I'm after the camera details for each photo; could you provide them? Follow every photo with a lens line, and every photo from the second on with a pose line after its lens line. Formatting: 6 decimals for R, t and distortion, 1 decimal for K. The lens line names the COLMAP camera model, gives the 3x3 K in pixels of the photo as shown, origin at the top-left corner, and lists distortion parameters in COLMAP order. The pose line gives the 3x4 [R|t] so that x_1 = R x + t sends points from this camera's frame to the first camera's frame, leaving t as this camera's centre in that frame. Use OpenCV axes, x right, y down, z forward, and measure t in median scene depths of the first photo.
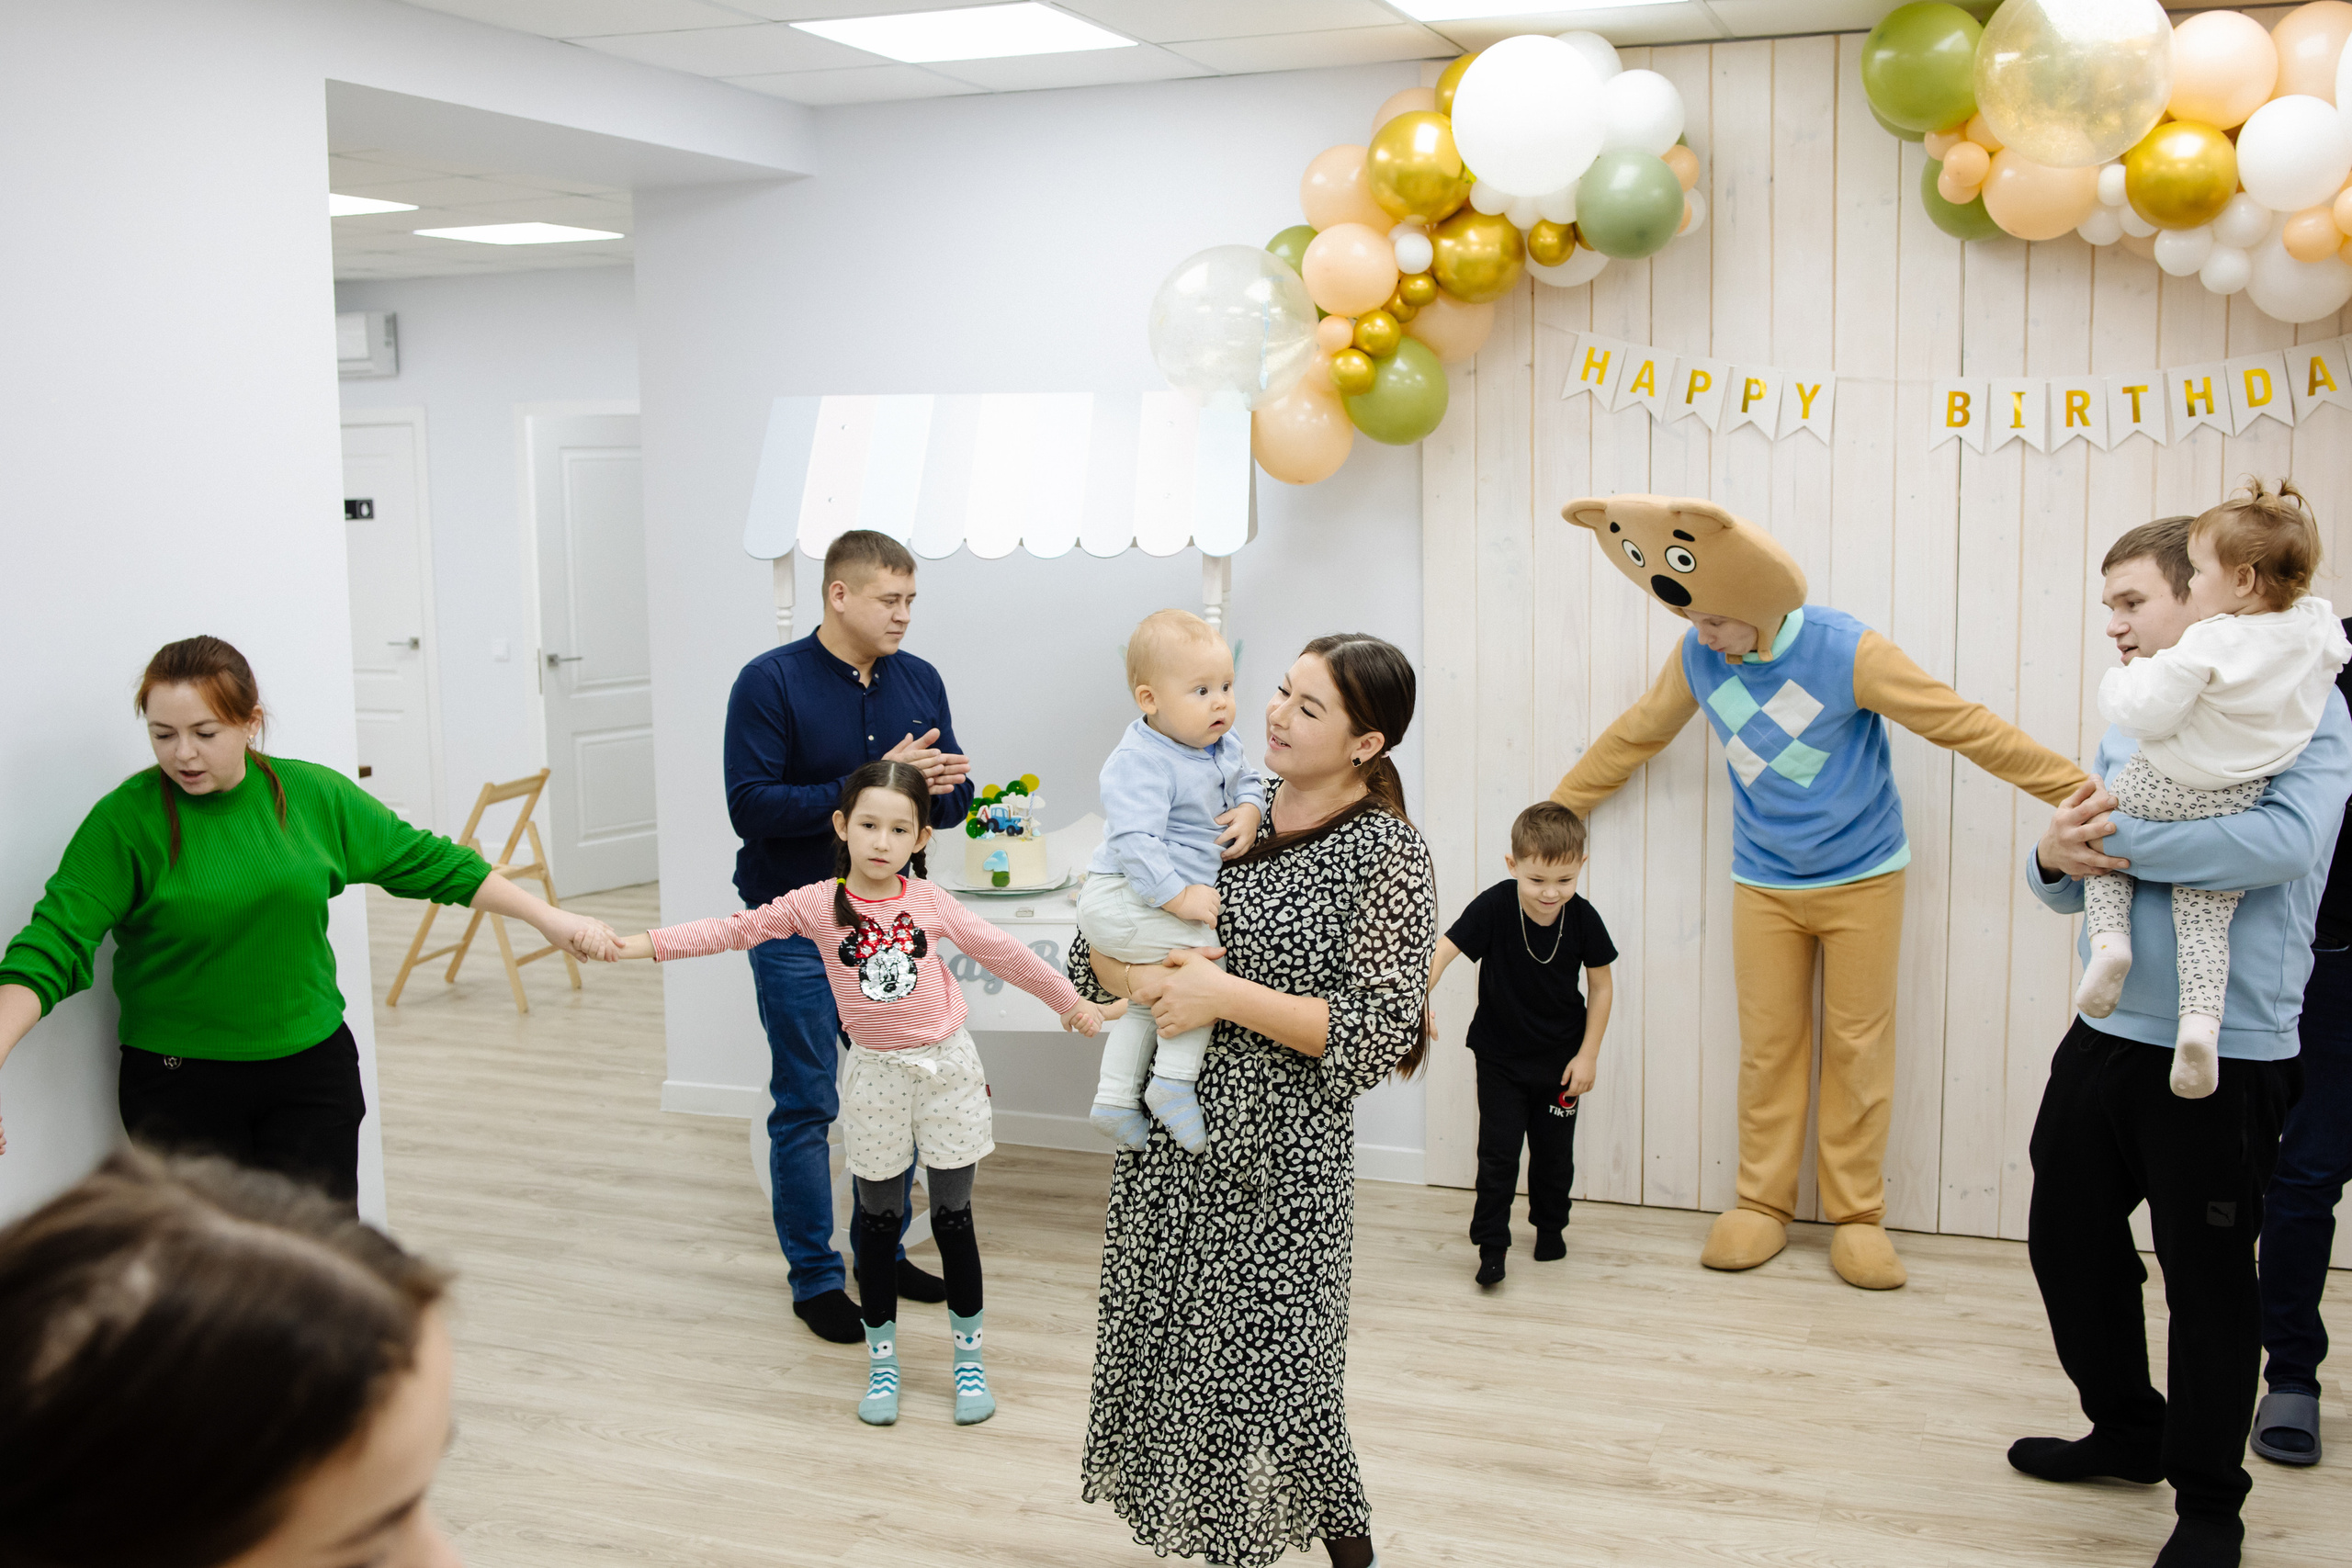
lens RADIAL K [[2380.1, 0, 1182.8], [0, 2380.1, 779.4], [0, 0, 1]] dist [-0.082050, 0.063220]
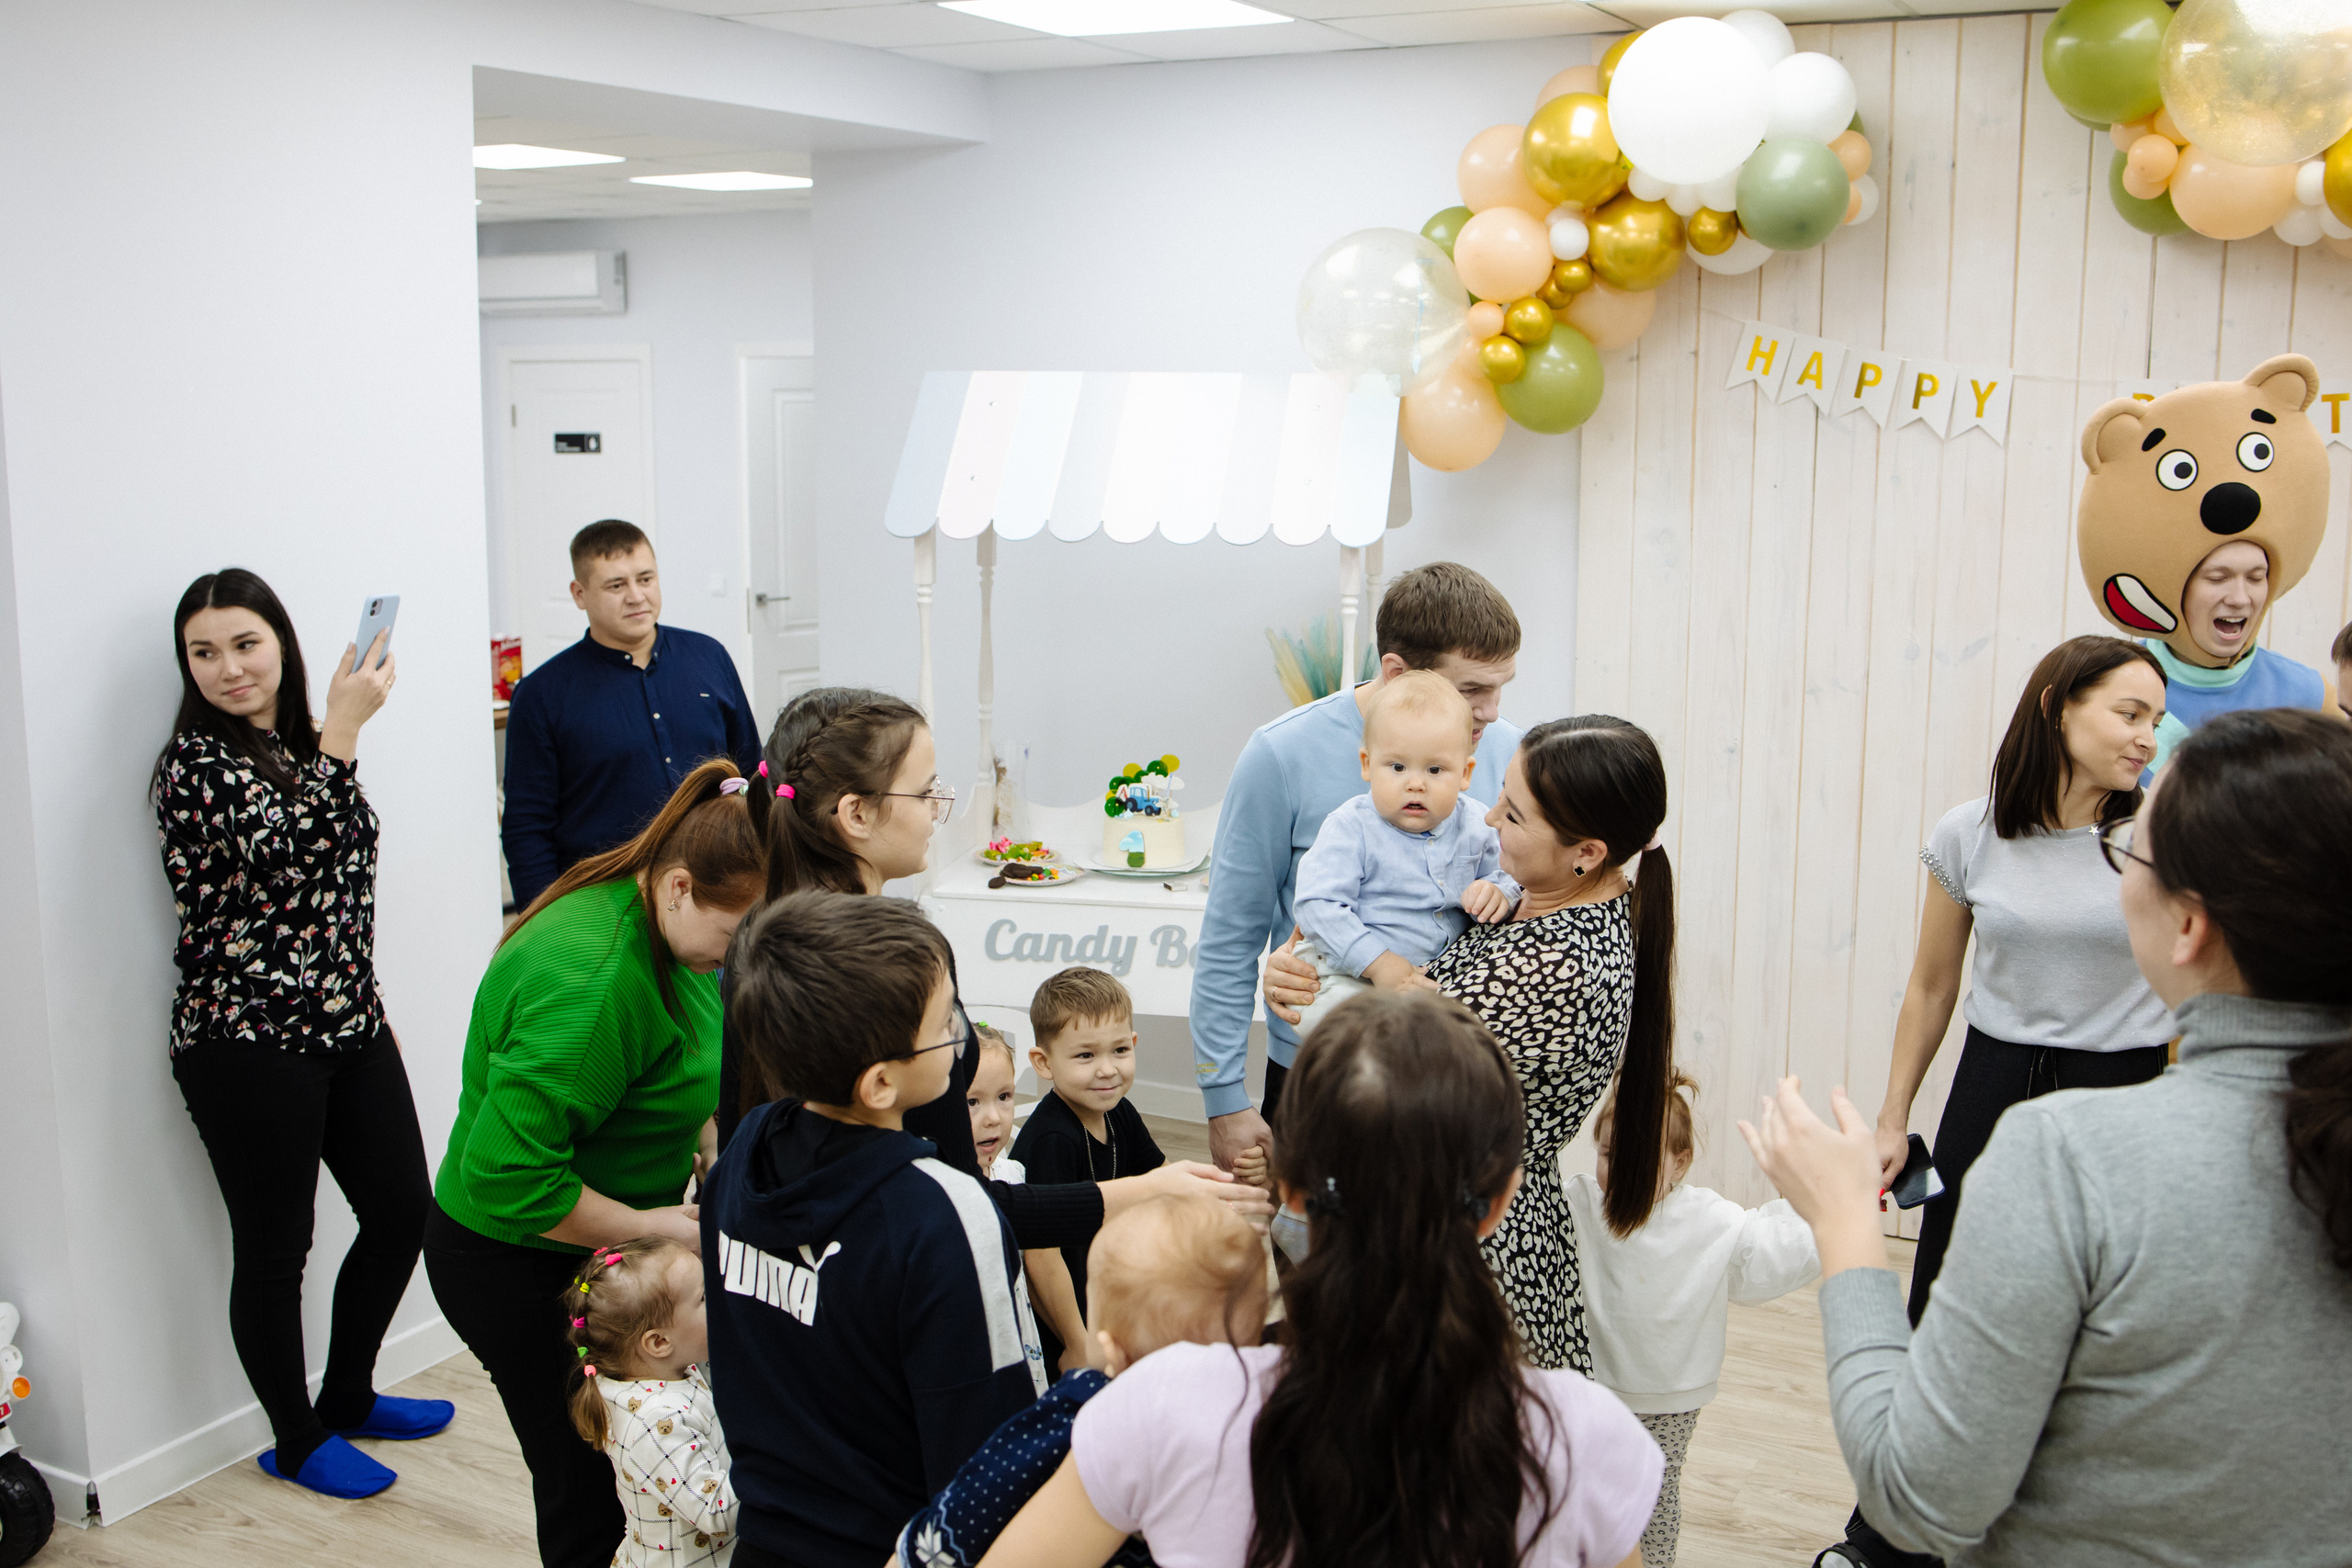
lens RADIAL K [[2370.0, 0, 1168.7], [0, 2370.0, 774.7], [0, 0, 1]] dist [-0.056318, -0.014234]
pose [[0.992464, 0.037360, -0.116701, 0.055335], [-0.033462, 0.998821, 0.035177, -0.030946], [0.117878, -0.031007, 0.992544, 0.012578]]
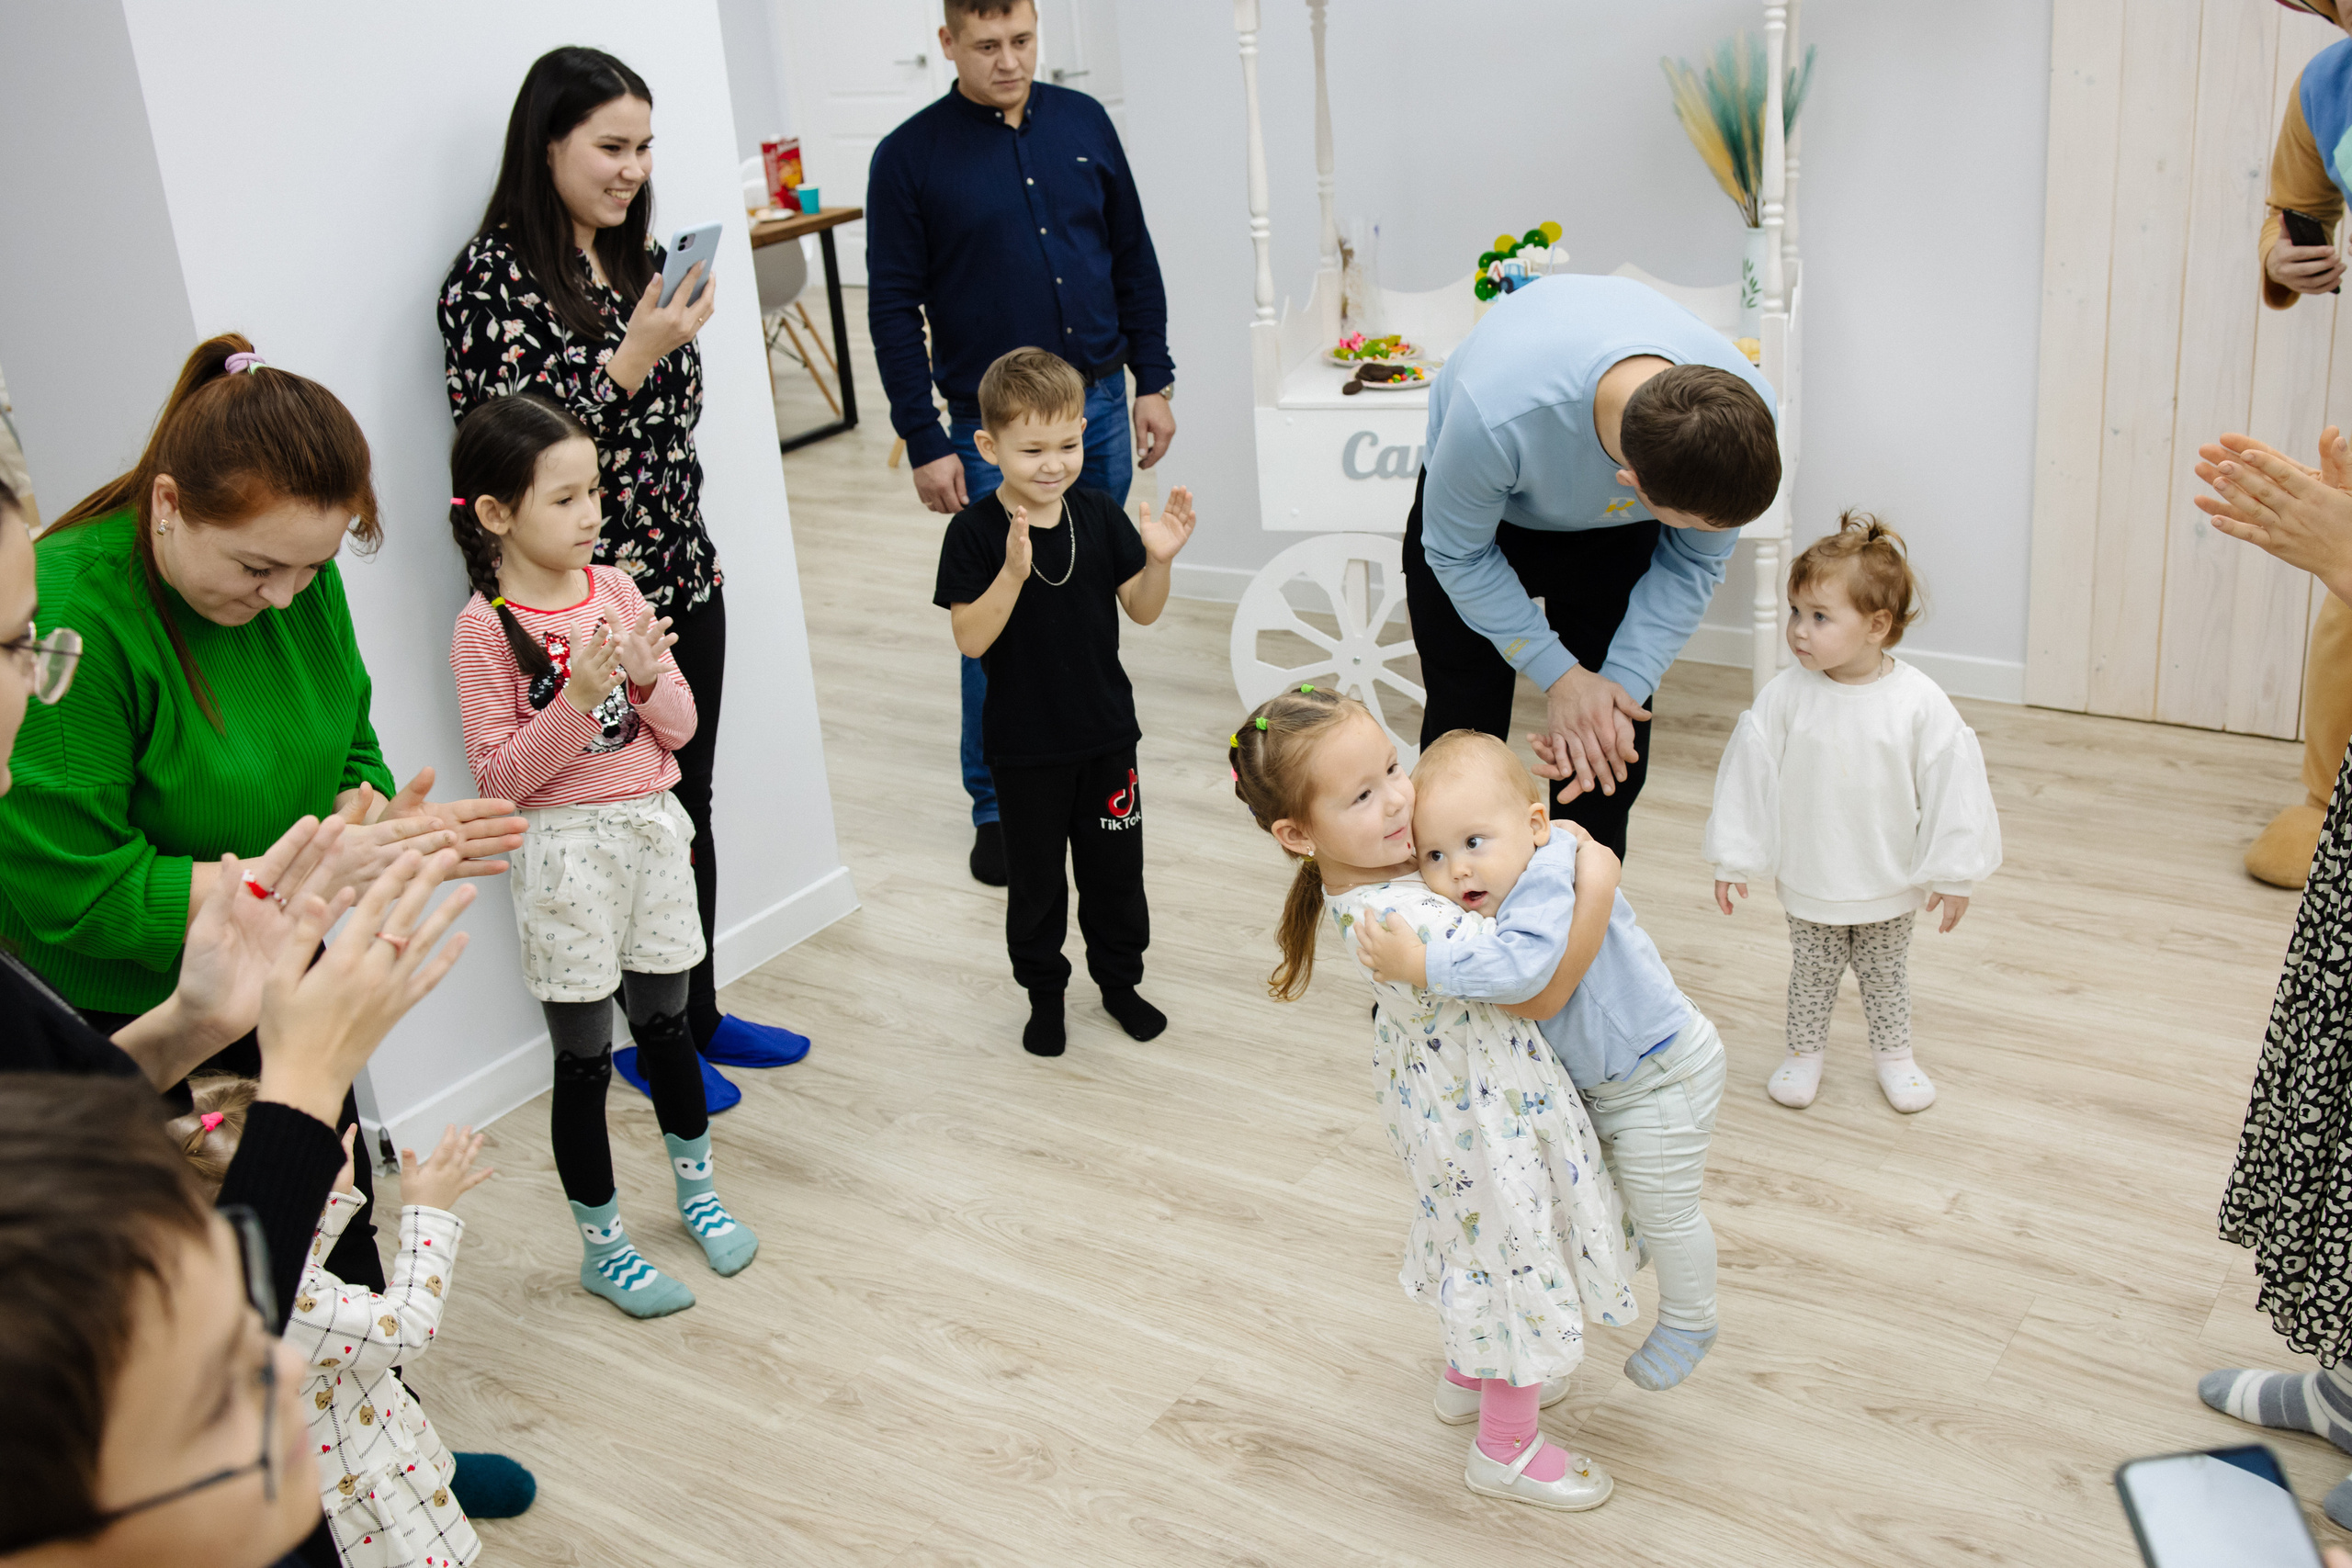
lens RADIAL K [[2370.0, 0, 1168.7], [0, 2370.0, 774.7], [0, 0, 1]] dist [-0.056318, -0.014234]
pose [[0.968538, 0.026002, -0.247502, 0.017032], [0.038208, 0.967199, 0.251128, -0.029389], [0.245914, -0.252684, 0.935776, 0.153213]]
